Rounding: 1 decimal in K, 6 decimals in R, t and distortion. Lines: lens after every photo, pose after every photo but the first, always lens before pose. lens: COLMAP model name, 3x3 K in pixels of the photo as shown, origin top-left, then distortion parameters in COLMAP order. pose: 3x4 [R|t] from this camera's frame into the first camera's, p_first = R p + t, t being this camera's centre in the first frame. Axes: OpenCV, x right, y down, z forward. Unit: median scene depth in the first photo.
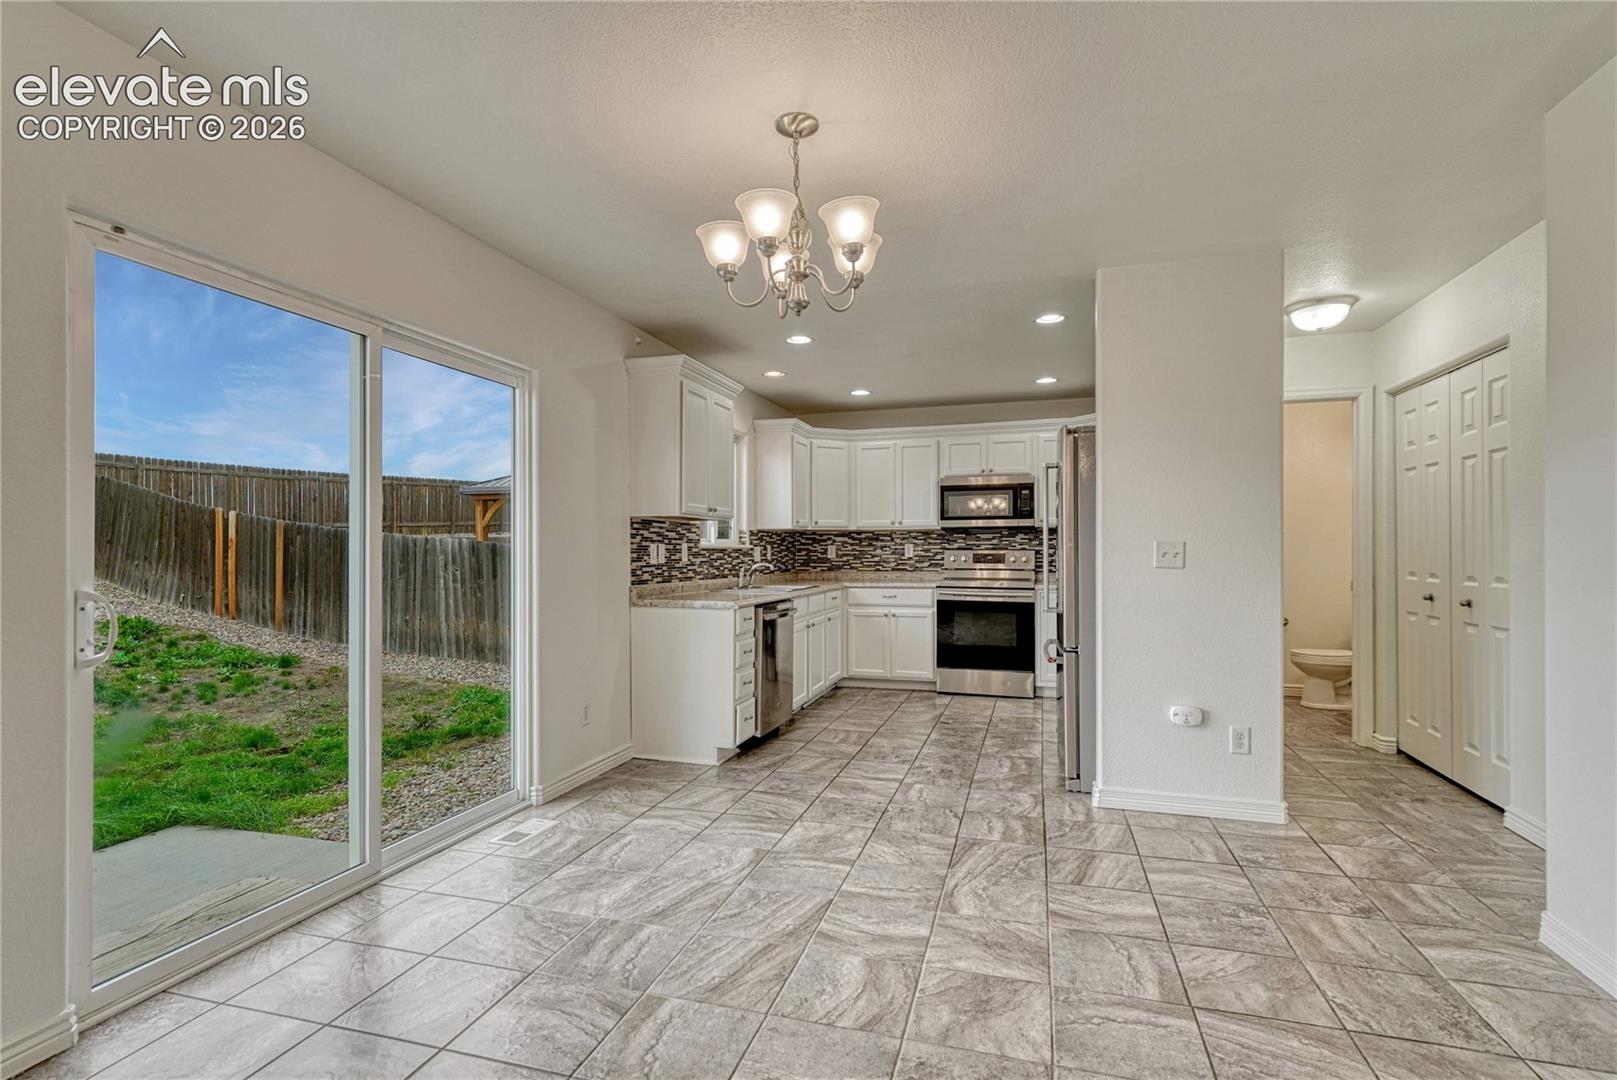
lens RADIAL K [[764.0, 0, 815.2], [0, 764.0, 552.6], [0, 0, 1]] dist [0.009225, 0.000133]
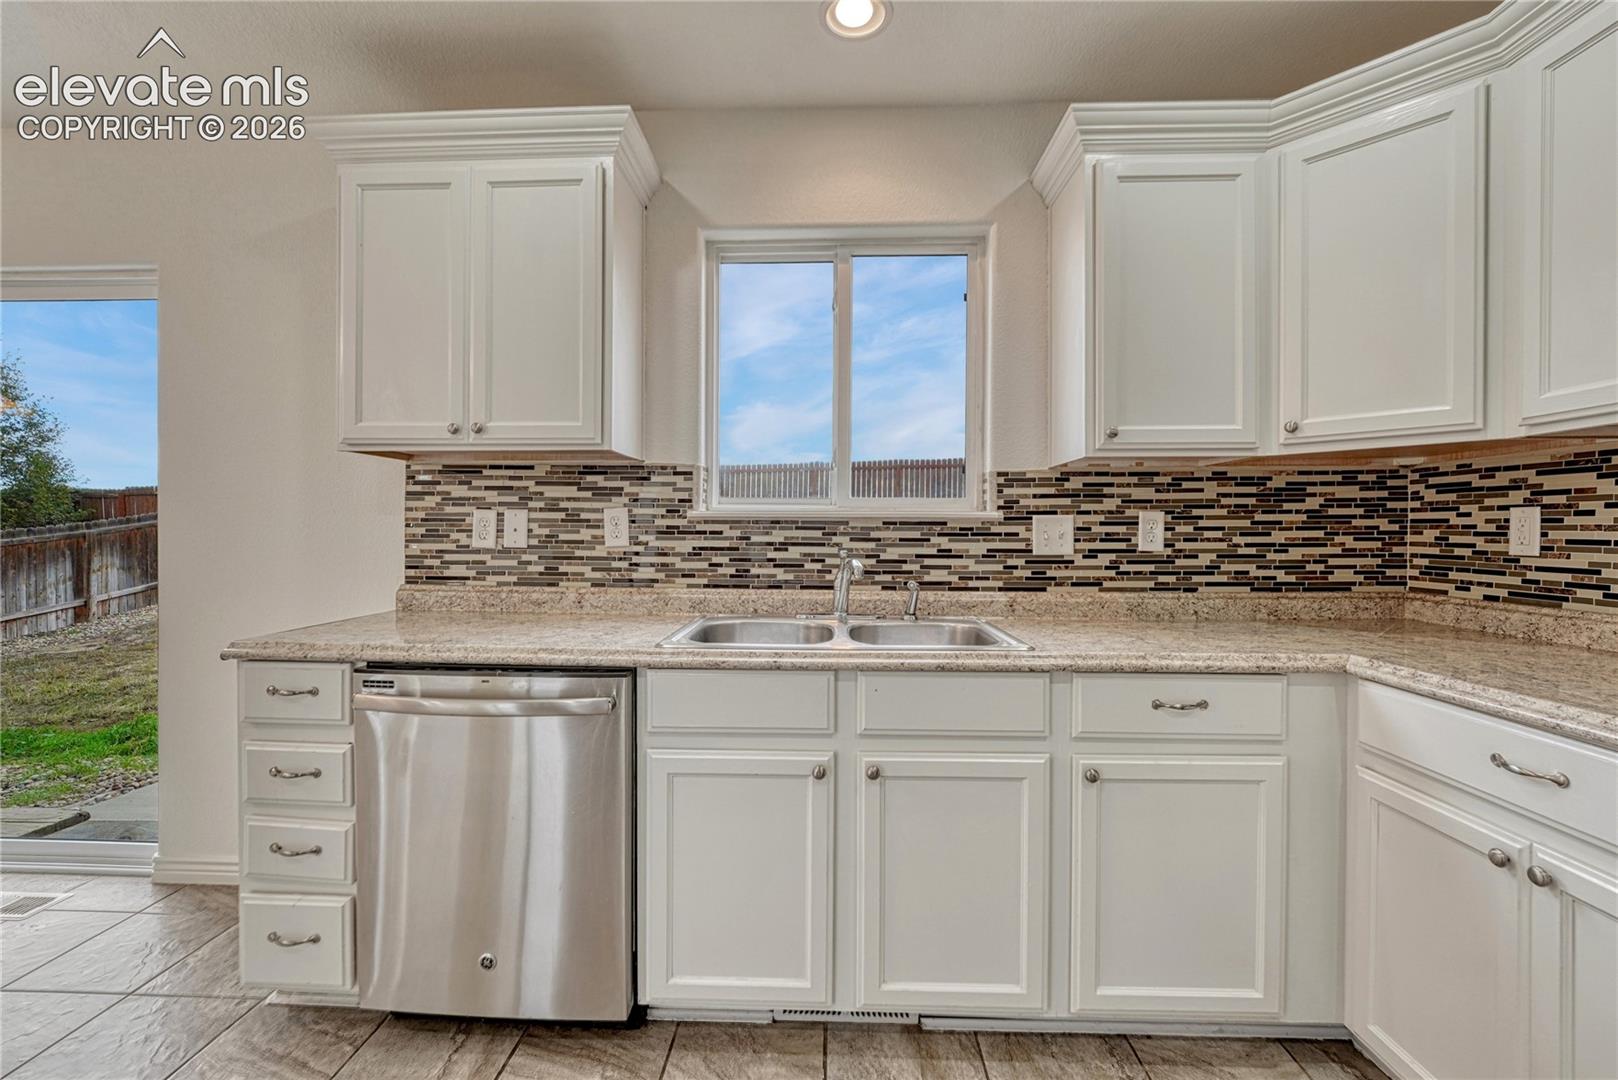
lens RADIAL K [[689.6, 0, 809.0], [0, 689.6, 540.0], [0, 0, 1]] dist [-0.004096, -0.000081]
pose [[0.241937, 0.017153, -0.970140, 0.222328], [-0.008159, 0.999844, 0.015643, 0.000026], [0.970258, 0.004131, 0.242039, 0.809183]]
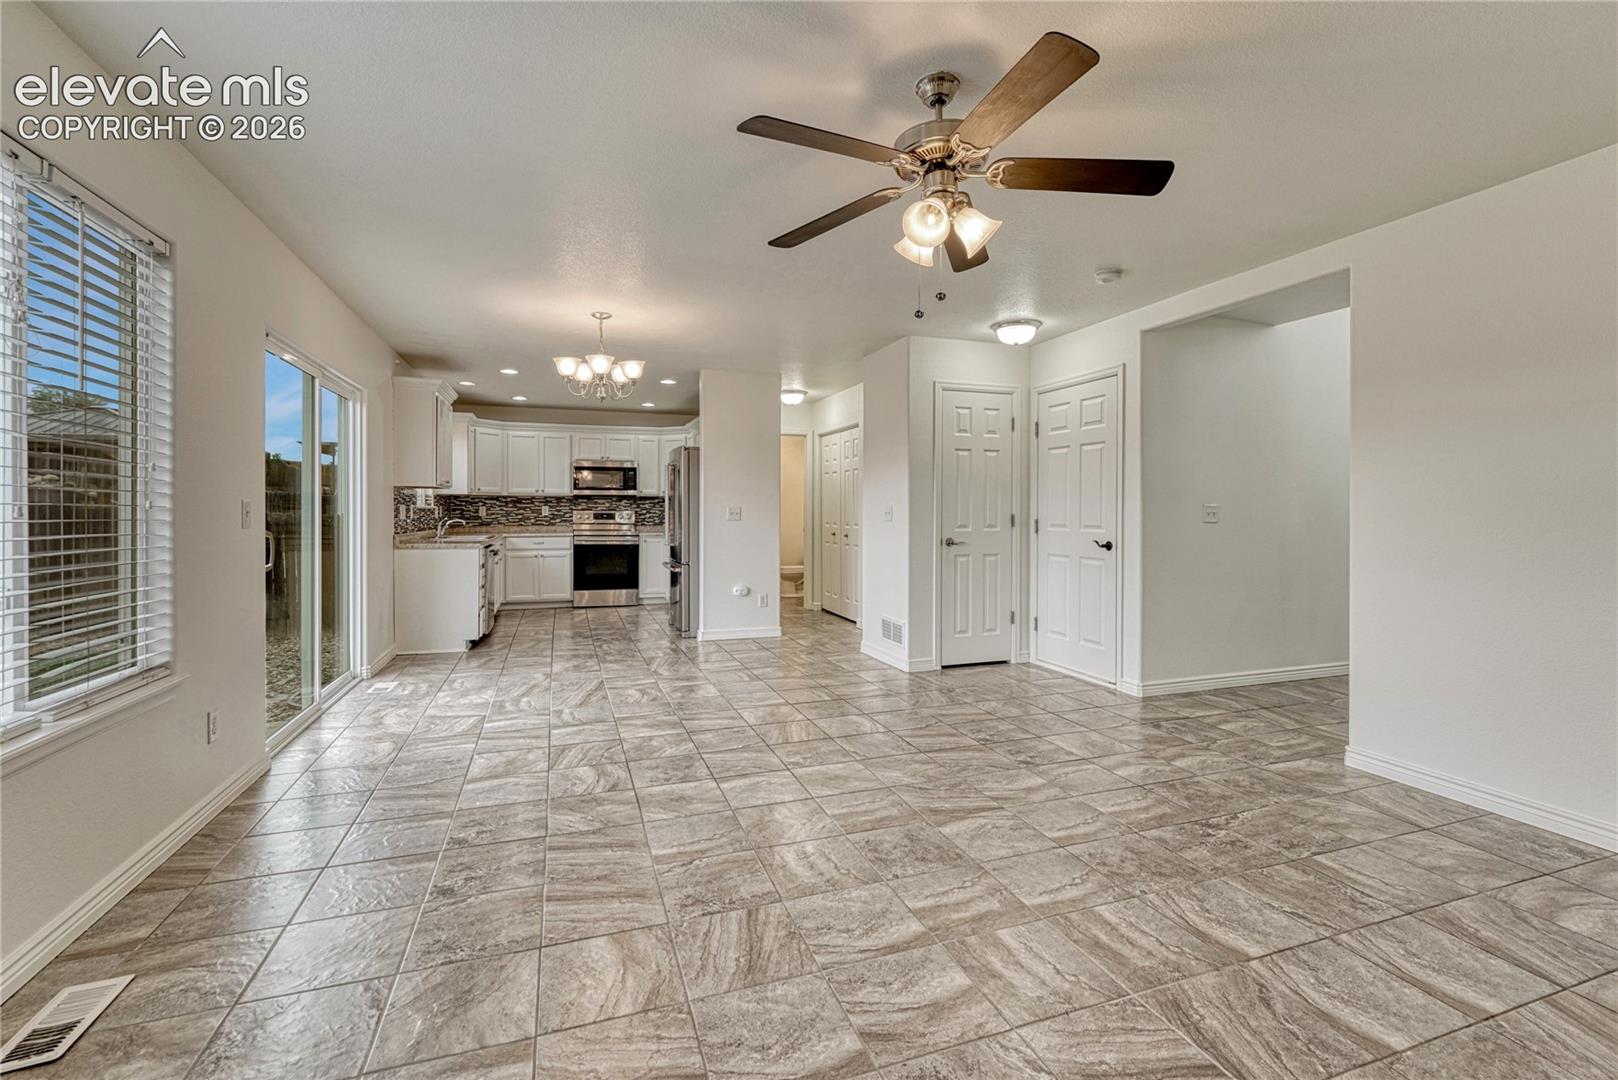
lens RADIAL K [[694.1, 0, 805.6], [0, 694.1, 514.5], [0, 0, 1]] dist [0.000060, -0.000235]
pose [[0.812867, 0.001513, 0.582447, -0.257437], [-0.003282, 0.999993, 0.001983, 0.000227], [-0.582439, -0.003523, 0.812866, -0.346256]]
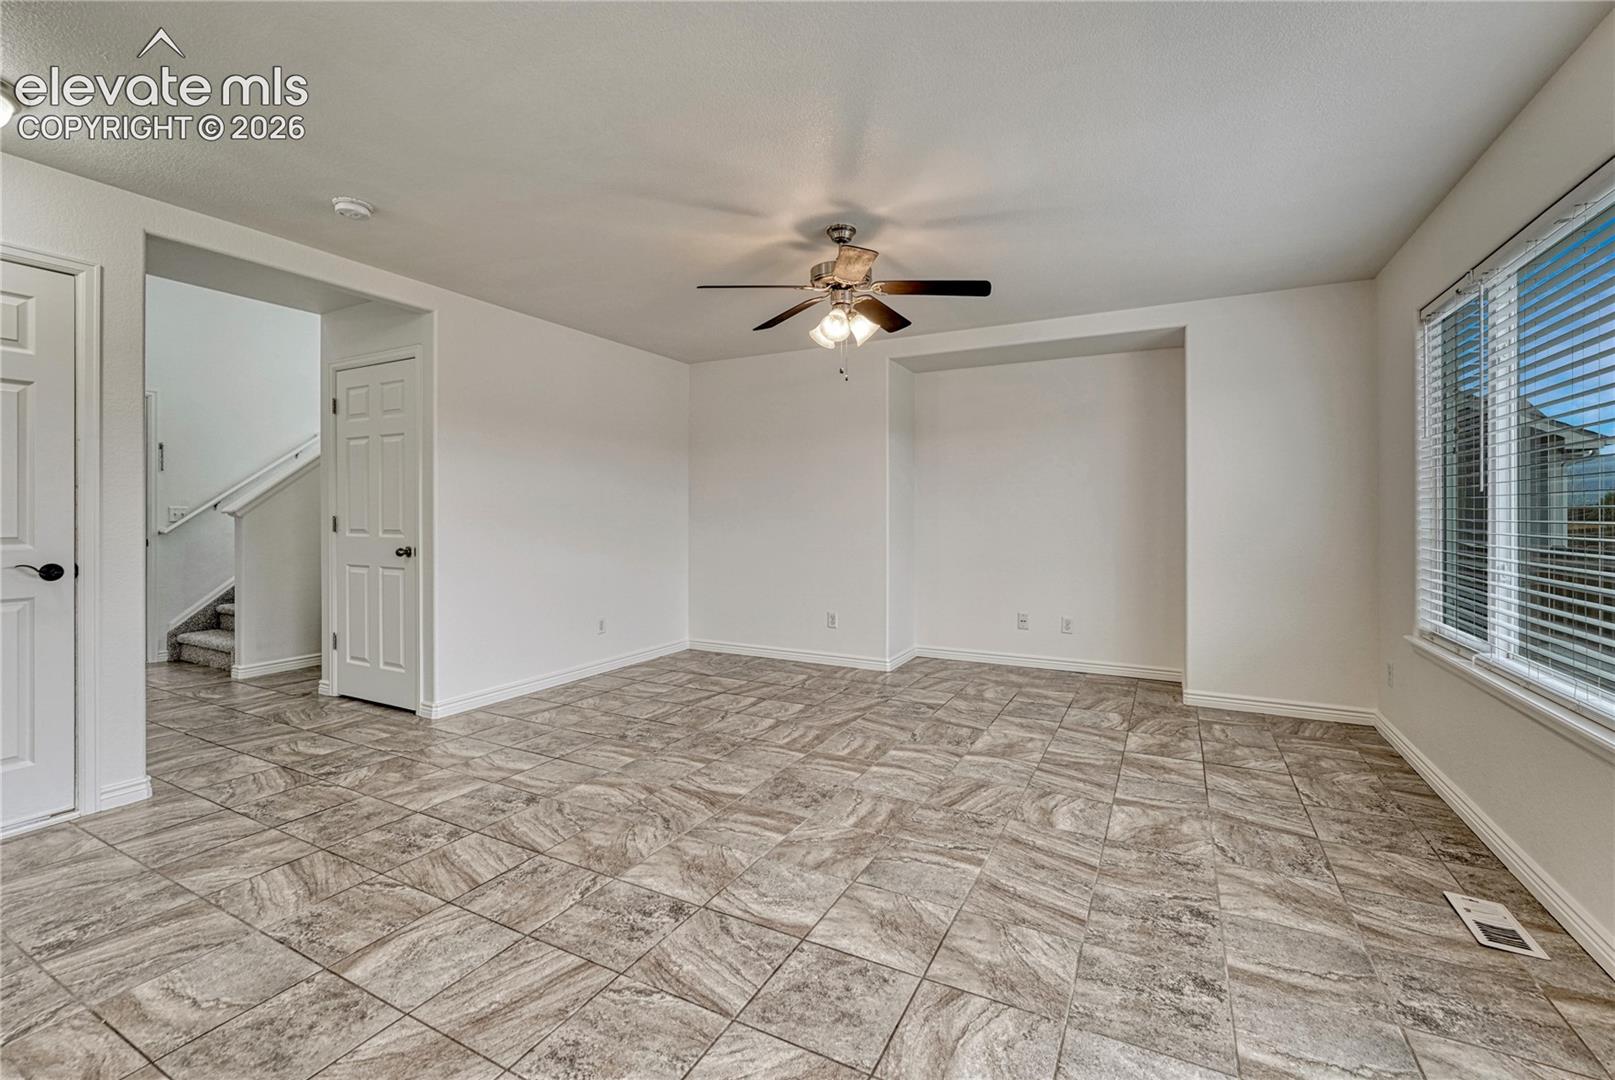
lens RADIAL K [[686.9, 0, 814.1], [0, 686.9, 514.3], [0, 0, 1]] dist [-0.001938, -0.000025]
pose [[-0.980561, 0.001737, 0.196206, -0.090221], [0.002062, 0.999997, 0.001453, -0.000442], [-0.196203, 0.001829, -0.980562, 0.379034]]
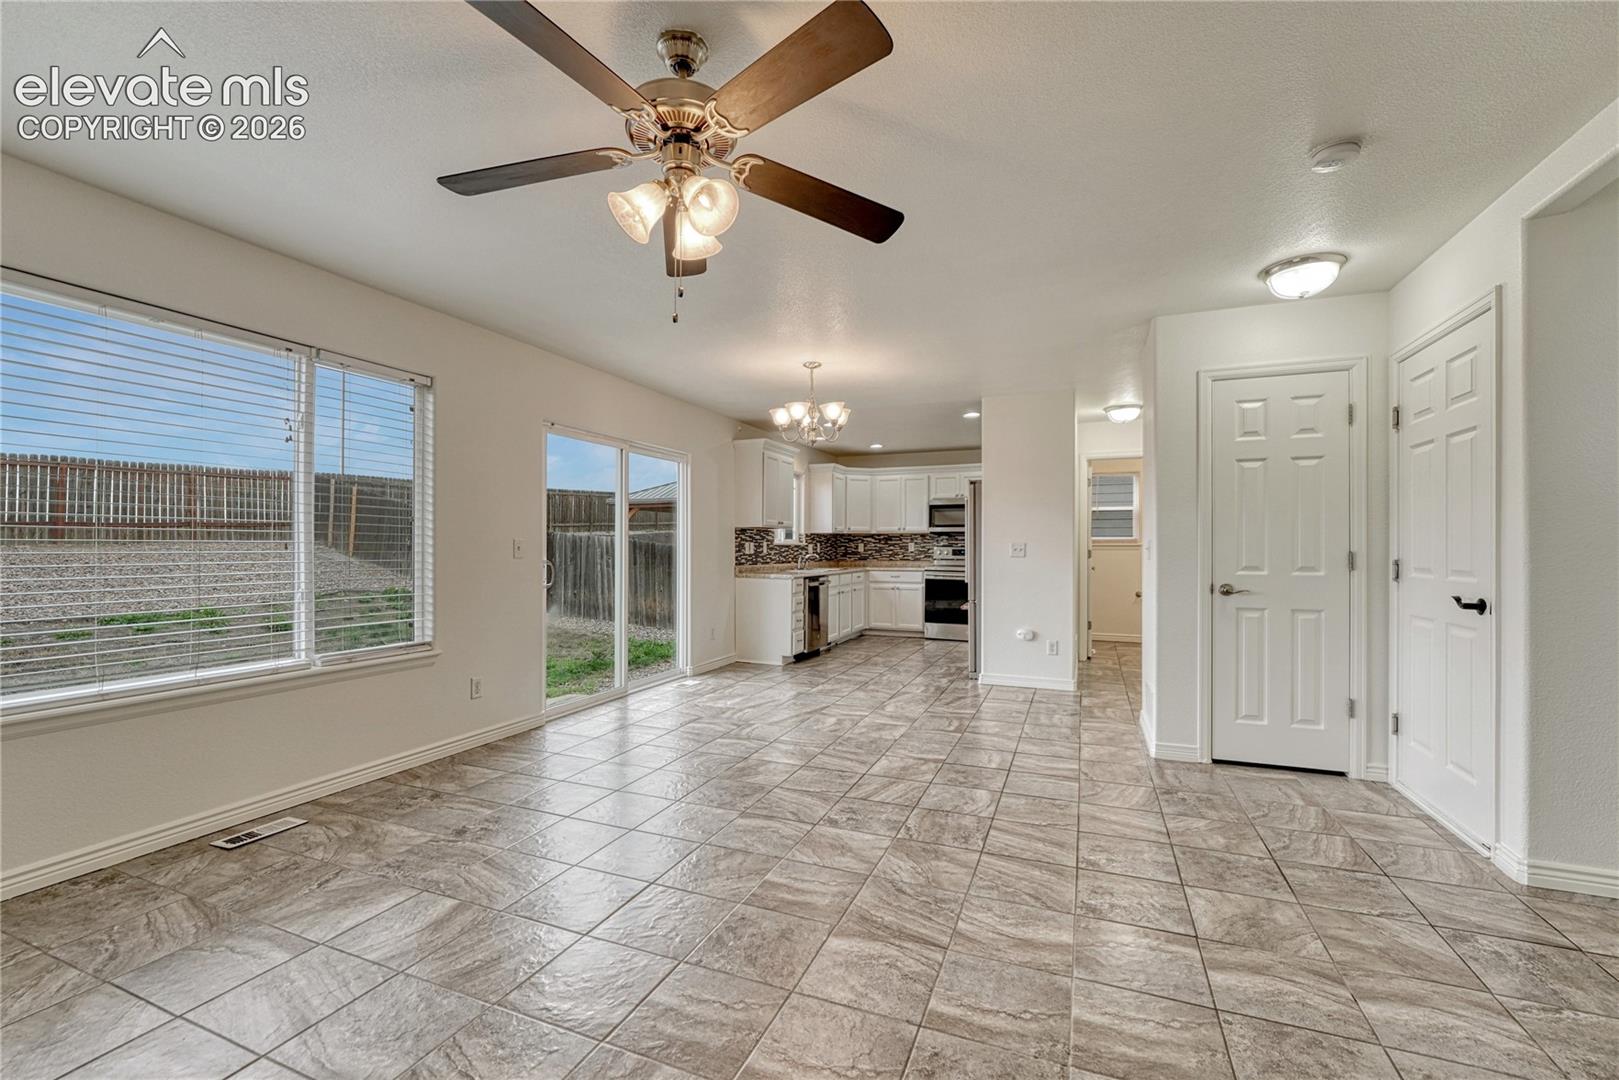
lens RADIAL K [[667.4, 0, 816.5], [0, 667.4, 547.1], [0, 0, 1]] dist [-0.007520, 0.000406]
pose [[0.995471, 0.004939, -0.094933, 0.068108], [-0.005058, 0.999987, -0.001016, -0.000135], [0.094927, 0.001492, 0.995483, -0.377267]]
